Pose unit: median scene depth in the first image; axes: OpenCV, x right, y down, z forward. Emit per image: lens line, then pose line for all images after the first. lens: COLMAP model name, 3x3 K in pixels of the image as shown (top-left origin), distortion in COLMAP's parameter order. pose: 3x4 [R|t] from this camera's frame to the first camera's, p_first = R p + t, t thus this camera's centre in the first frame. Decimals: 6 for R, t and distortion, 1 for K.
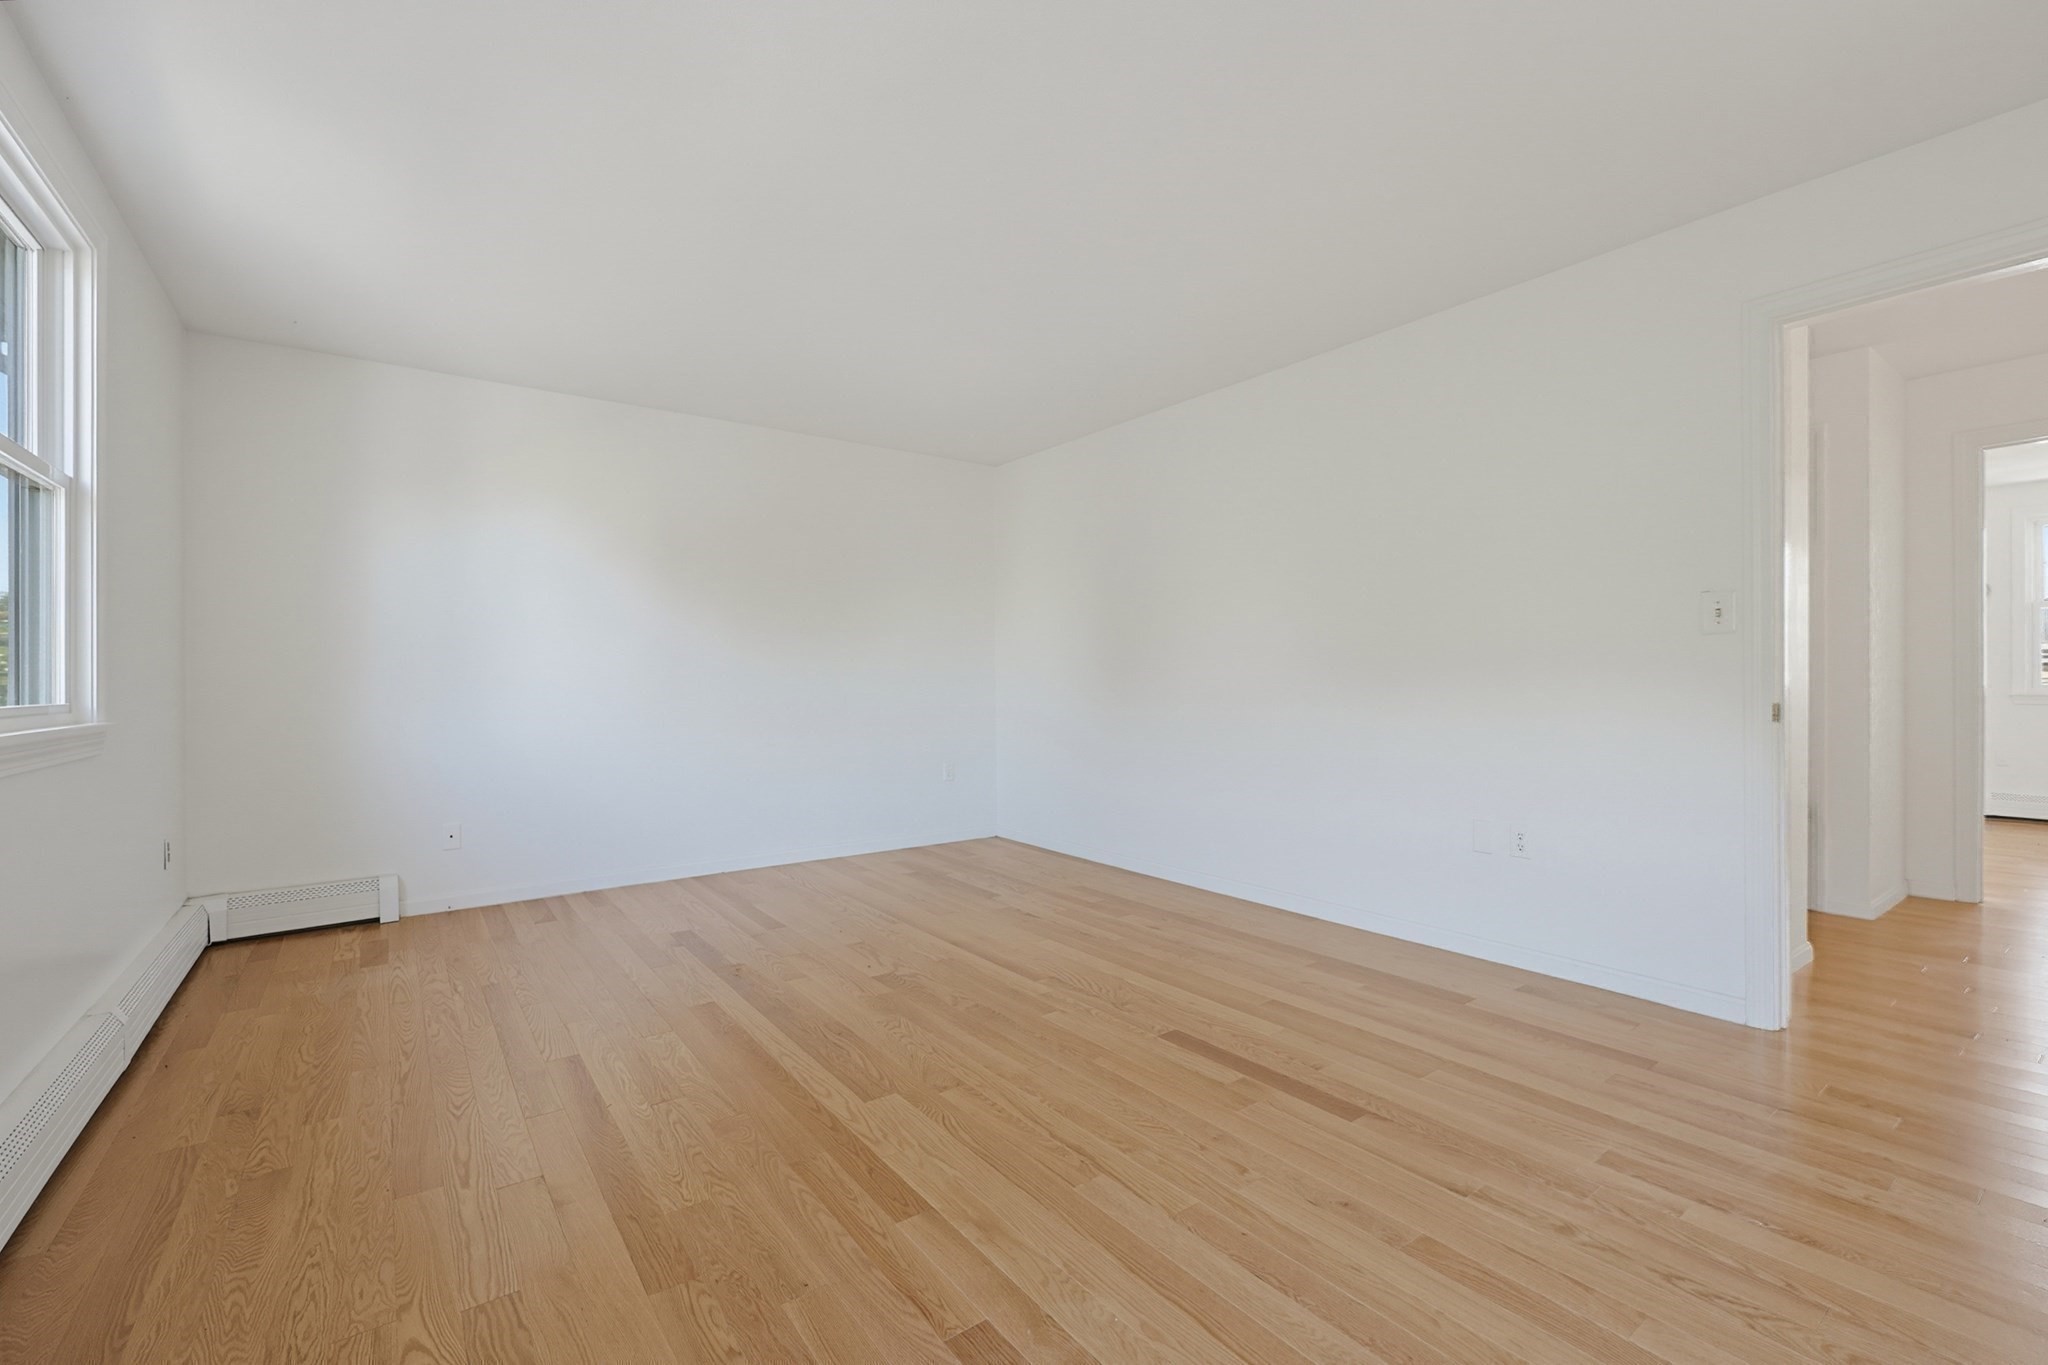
lens RADIAL K [[883.7, 0, 1042.6], [0, 883.7, 687.9], [0, 0, 1]] dist [-0.000421, -0.000039]
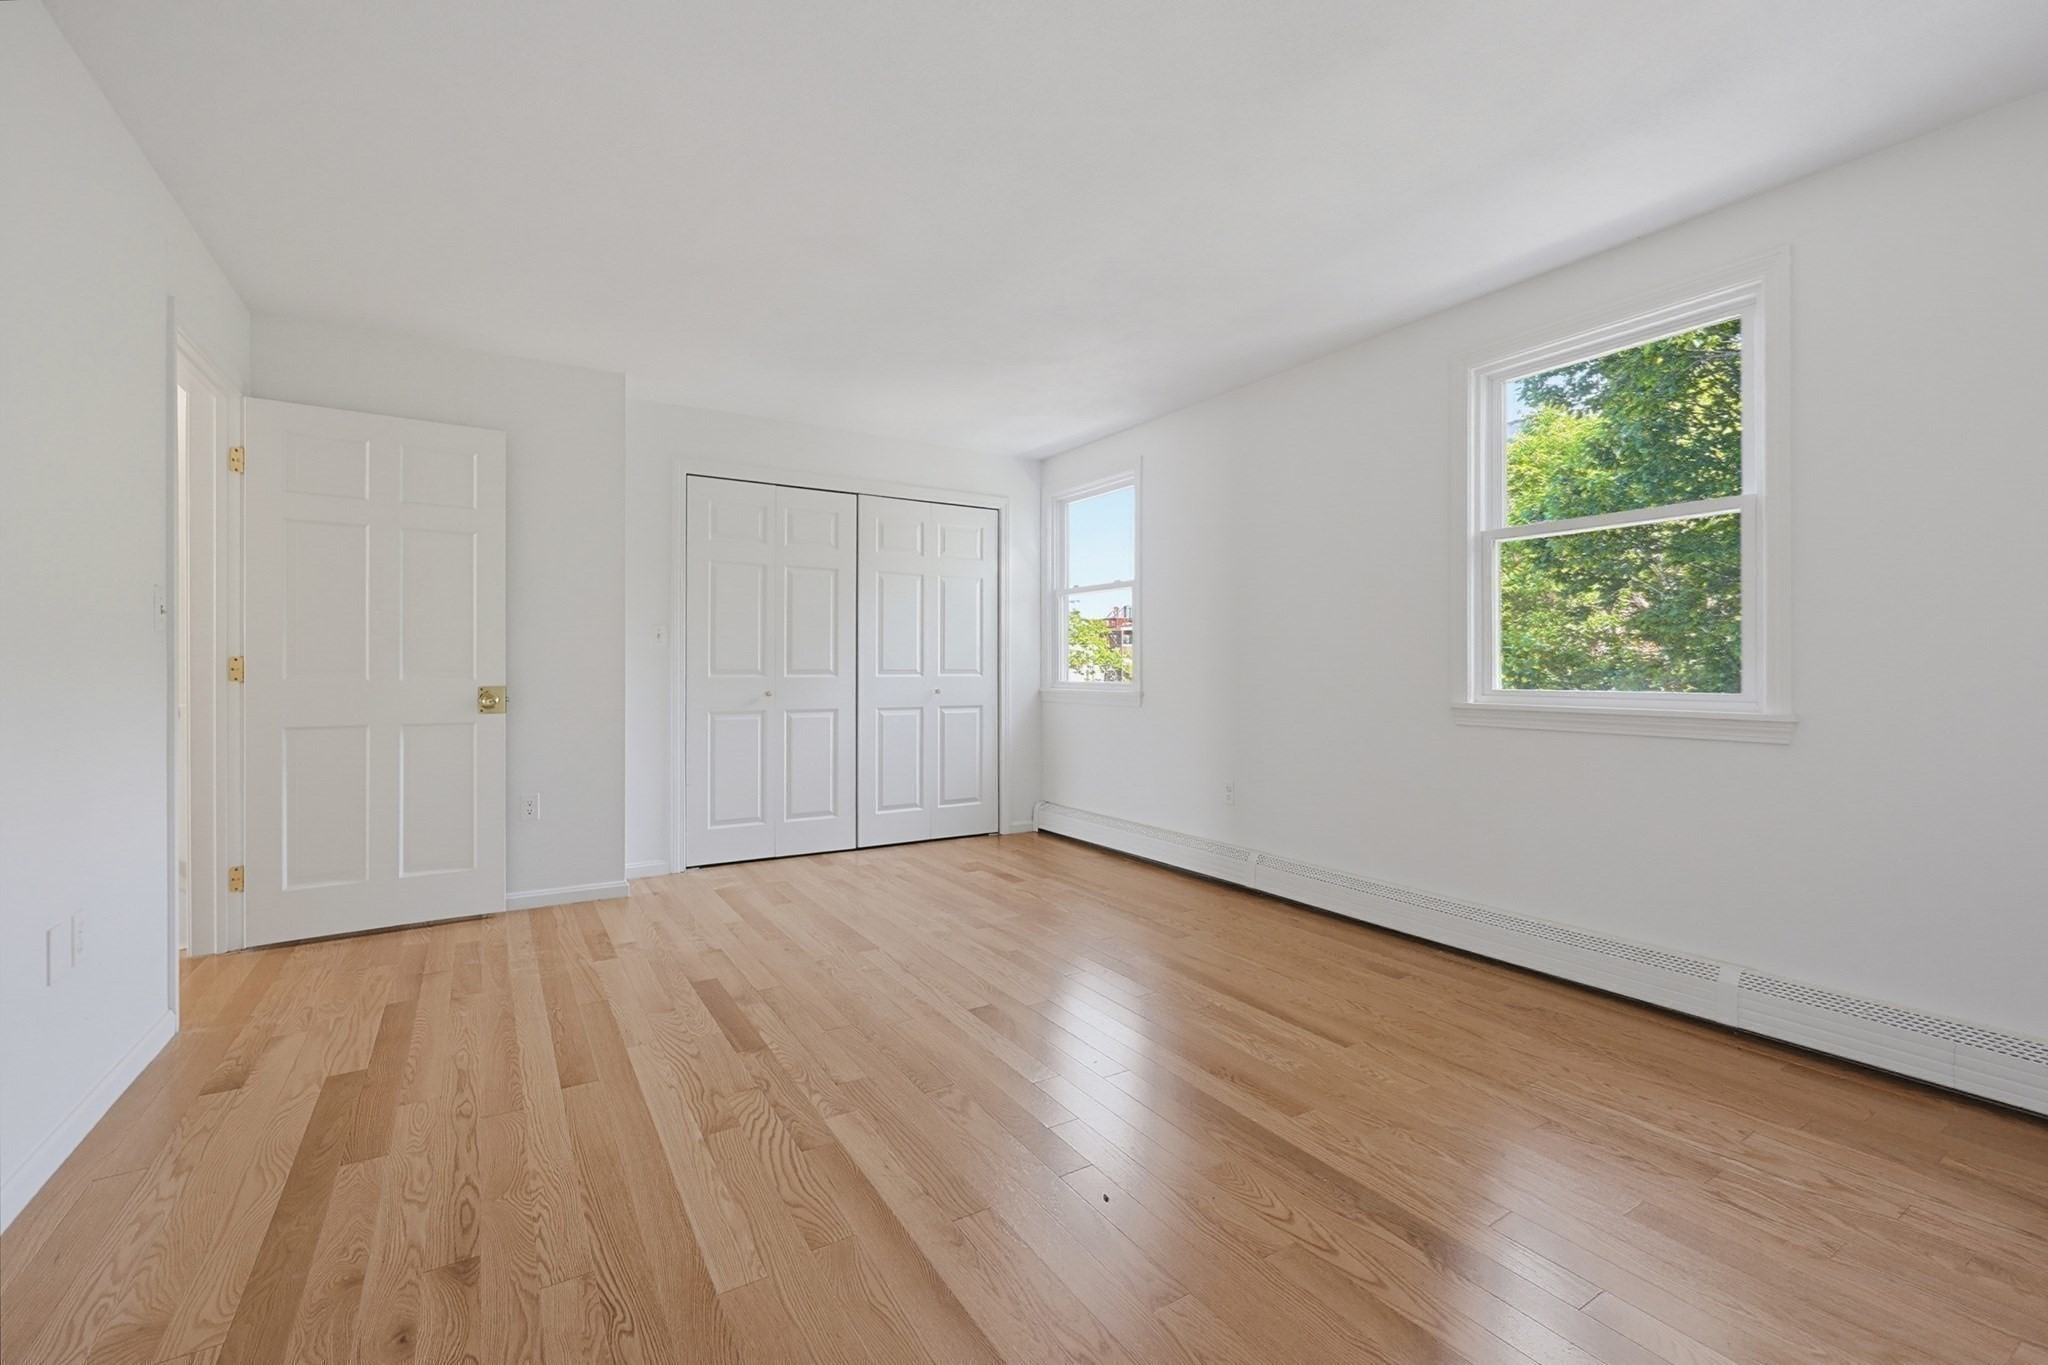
lens RADIAL K [[883.7, 0, 1042.6], [0, 883.7, 687.9], [0, 0, 1]] dist [-0.000421, -0.000039]
pose [[-0.996669, 0.007526, 0.081206, -0.272582], [0.009783, 0.999576, 0.027441, -0.024961], [-0.080965, 0.028144, -0.996319, 2.061714]]
